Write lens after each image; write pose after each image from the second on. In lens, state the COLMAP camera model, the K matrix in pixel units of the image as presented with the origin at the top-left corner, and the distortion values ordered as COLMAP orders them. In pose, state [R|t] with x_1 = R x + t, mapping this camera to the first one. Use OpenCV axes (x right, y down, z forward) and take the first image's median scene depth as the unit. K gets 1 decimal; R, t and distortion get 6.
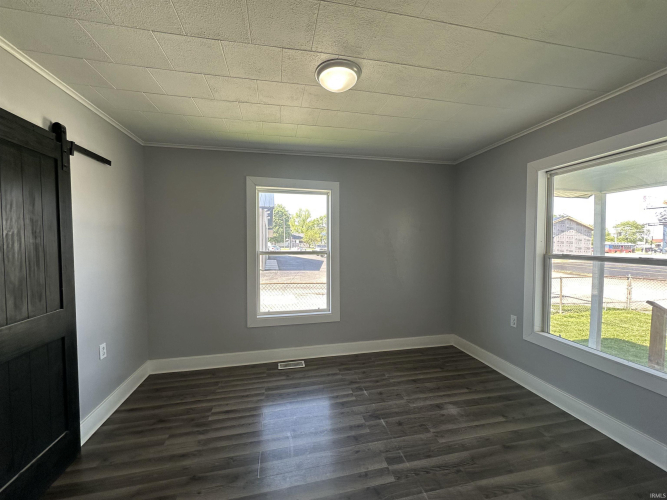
lens RADIAL K [[263.7, 0, 333.5], [0, 263.7, 250.0], [0, 0, 1]] dist [0.000201, 0.000012]
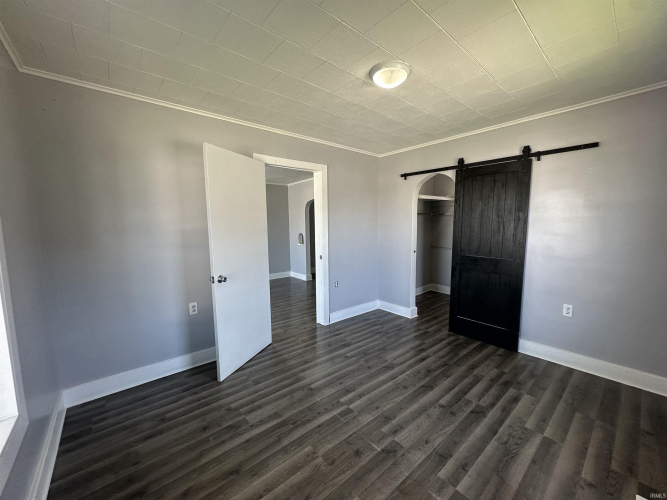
lens RADIAL K [[263.7, 0, 333.5], [0, 263.7, 250.0], [0, 0, 1]] dist [0.000201, 0.000012]
pose [[-0.878655, 0.057944, -0.473929, 0.684790], [-0.005553, 0.991301, 0.131495, -0.048226], [0.477426, 0.118171, -0.870690, 1.656142]]
